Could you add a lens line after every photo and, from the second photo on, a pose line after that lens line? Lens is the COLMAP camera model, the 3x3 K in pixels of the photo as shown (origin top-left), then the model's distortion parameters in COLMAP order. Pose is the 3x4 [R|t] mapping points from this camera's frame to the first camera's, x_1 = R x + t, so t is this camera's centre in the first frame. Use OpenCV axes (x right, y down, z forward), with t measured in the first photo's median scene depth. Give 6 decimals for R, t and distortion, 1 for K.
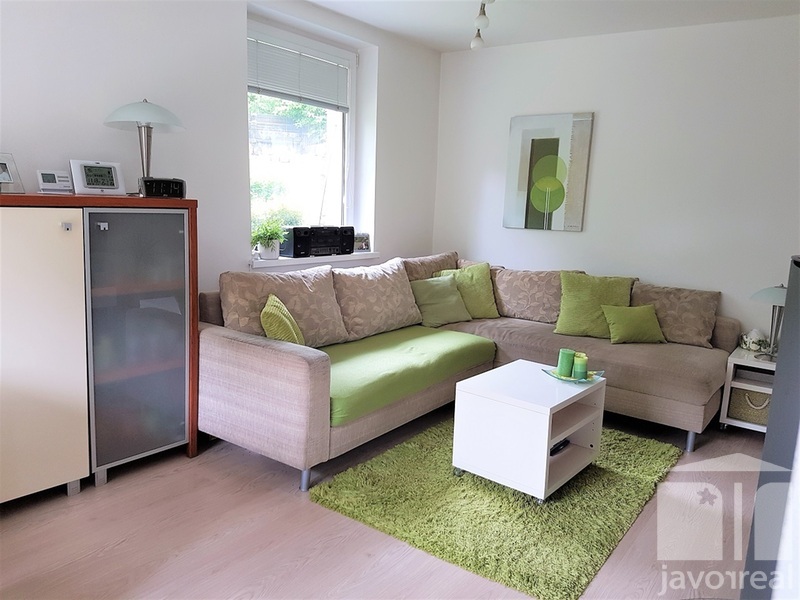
lens RADIAL K [[611.5, 0, 400.0], [0, 611.5, 300.0], [0, 0, 1]] dist [0.249417, -0.384371]
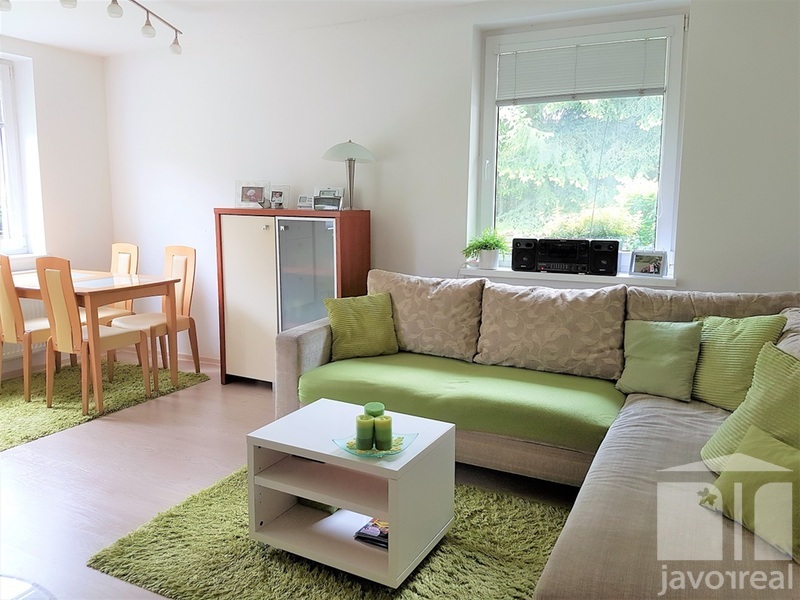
lens RADIAL K [[611.5, 0, 400.0], [0, 611.5, 300.0], [0, 0, 1]] dist [0.249417, -0.384371]
pose [[0.169311, 0.120382, -0.978183, 0.753668], [-0.158645, 0.982898, 0.093503, -0.088322], [0.972710, 0.139353, 0.185513, 0.689898]]
